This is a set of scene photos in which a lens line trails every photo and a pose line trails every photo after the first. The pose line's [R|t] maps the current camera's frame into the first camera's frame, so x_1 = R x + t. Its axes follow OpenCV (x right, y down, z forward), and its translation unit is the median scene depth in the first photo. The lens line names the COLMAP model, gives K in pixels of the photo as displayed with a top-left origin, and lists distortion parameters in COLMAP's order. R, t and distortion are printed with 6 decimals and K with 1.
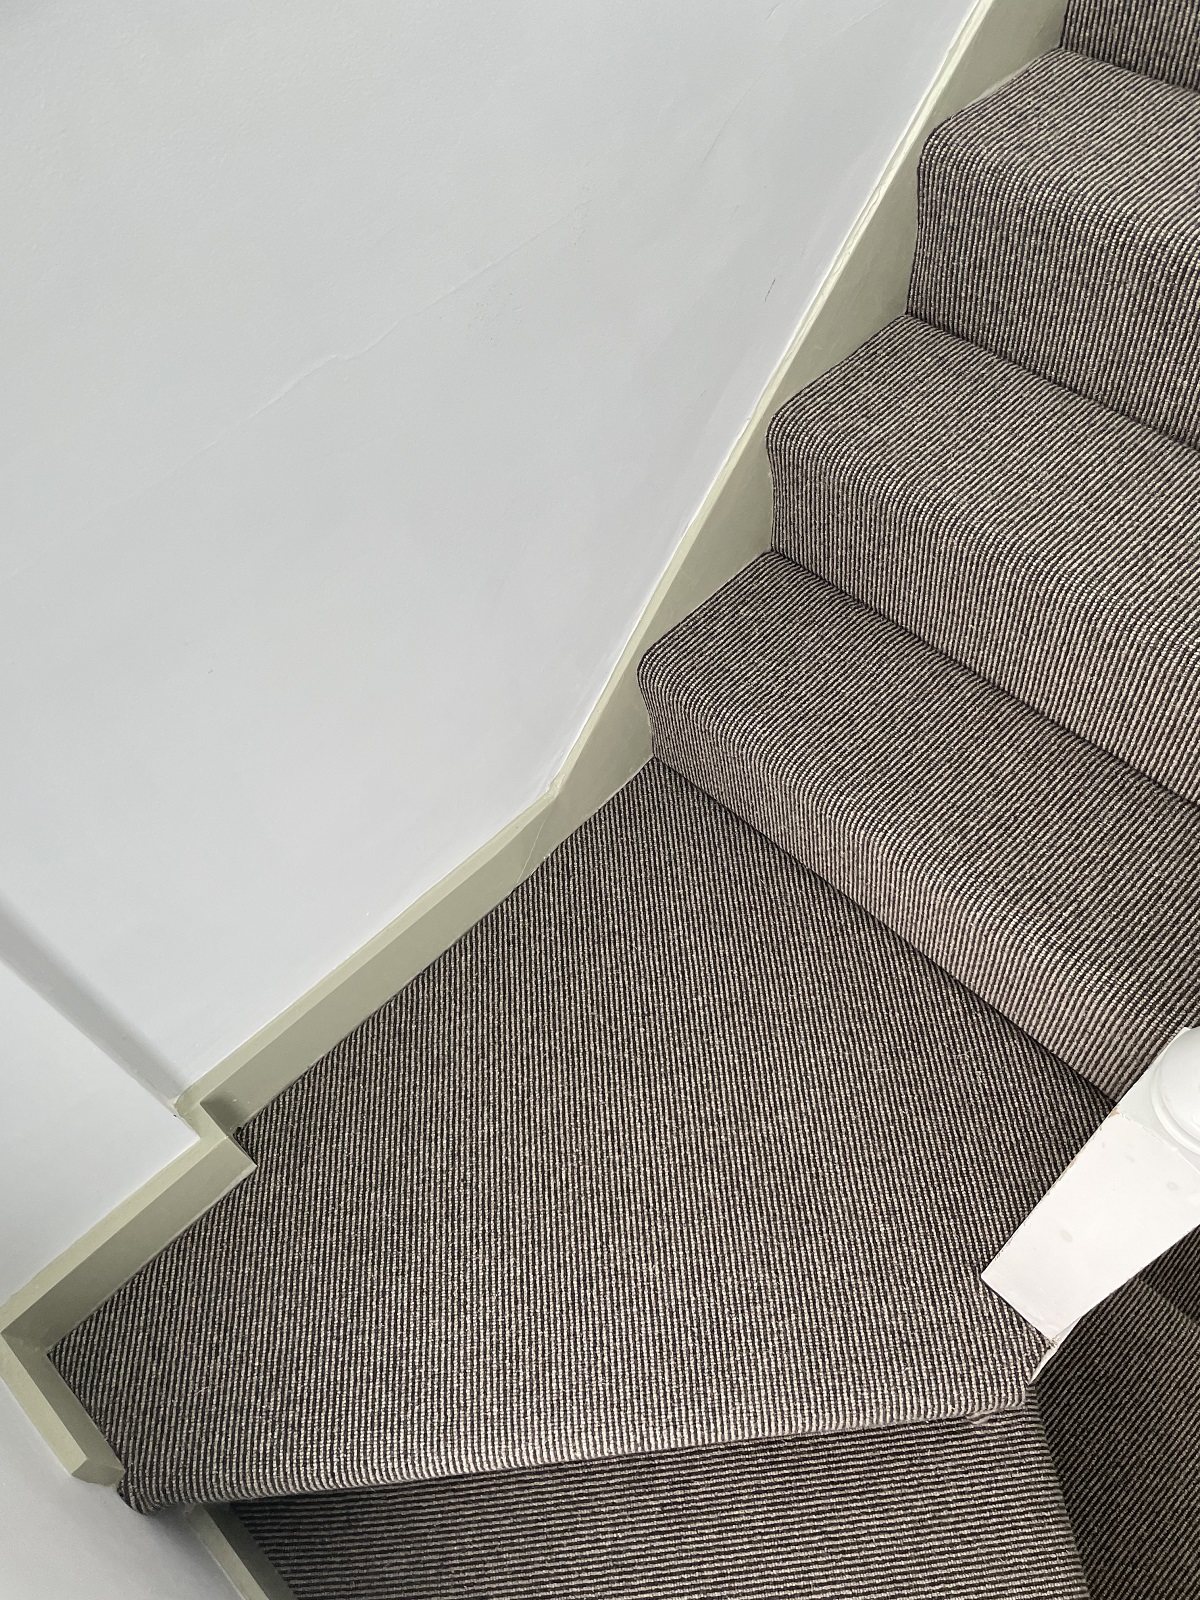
lens RADIAL K [[1220.1, 0, 611.5], [0, 1220.1, 799.1], [0, 0, 1]] dist [0.086230, -0.116862]
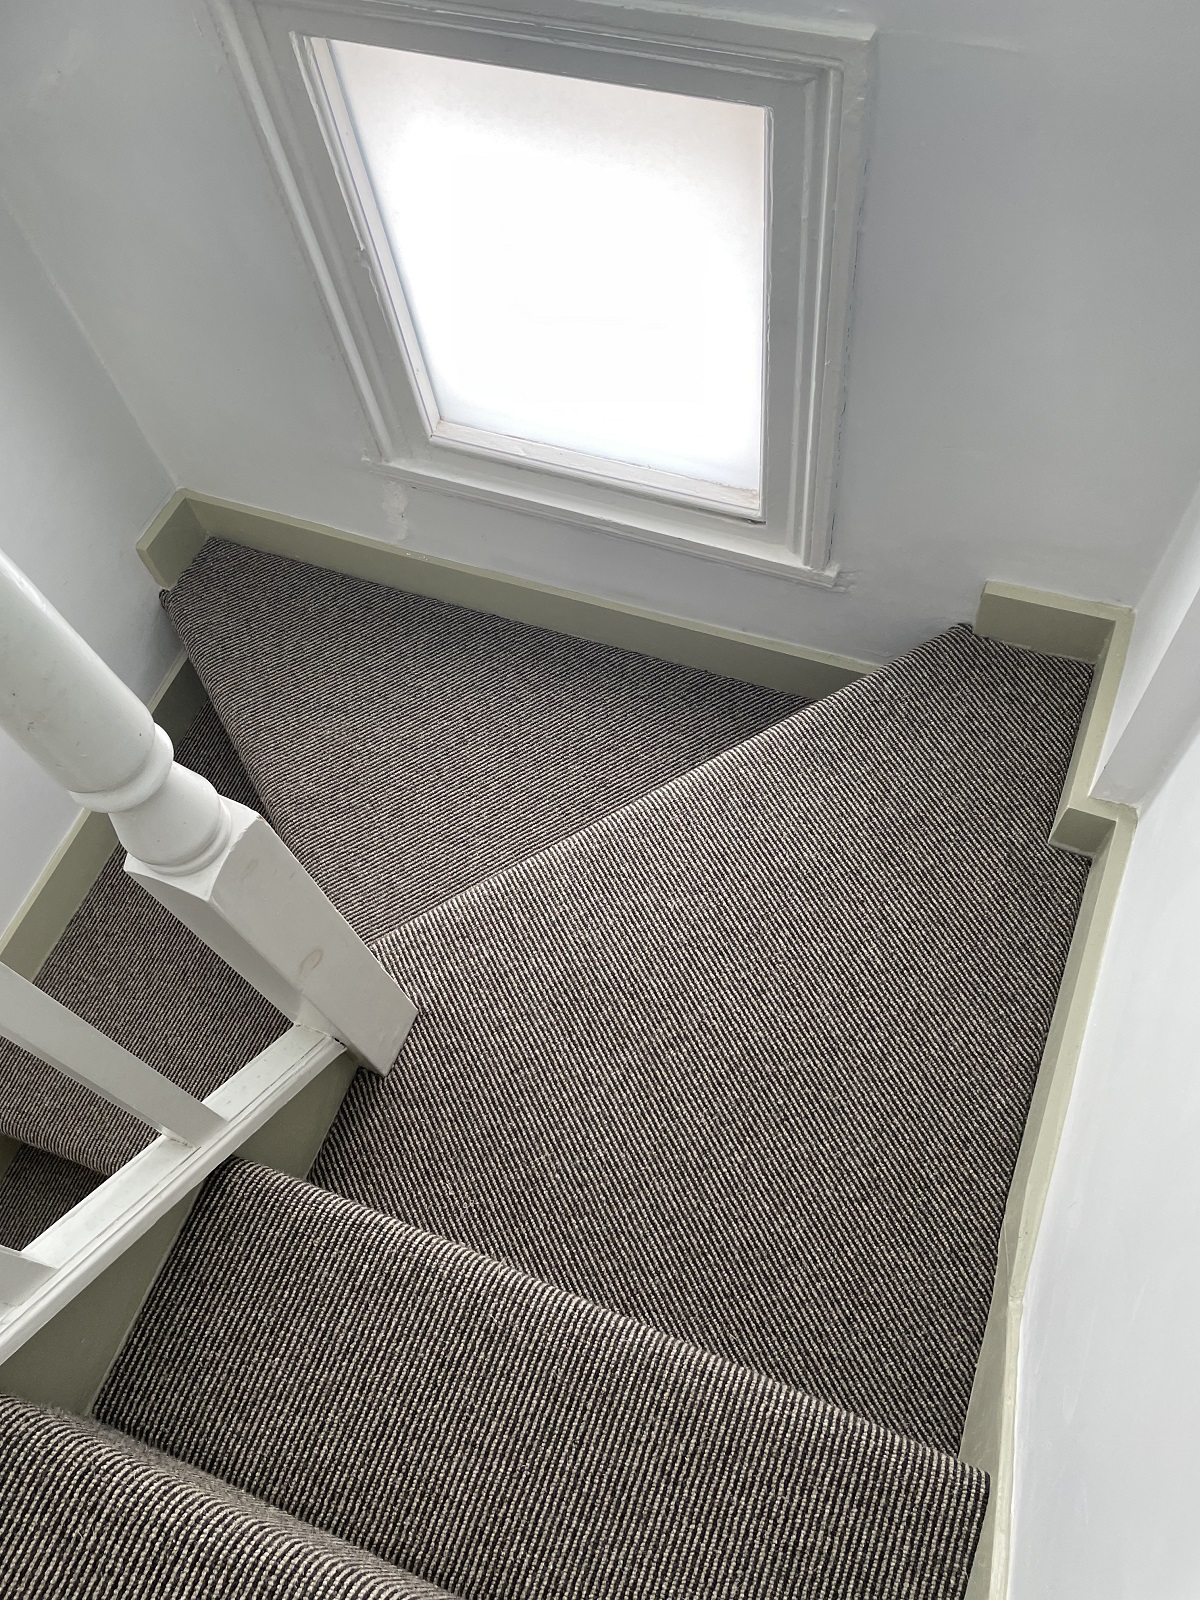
lens RADIAL K [[1220.1, 0, 611.5], [0, 1220.1, 799.1], [0, 0, 1]] dist [0.086230, -0.116862]
pose [[-0.900528, 0.433524, -0.033246, 0.077496], [-0.231368, -0.413055, 0.880826, -0.560523], [0.368127, 0.800901, 0.472272, 0.327807]]
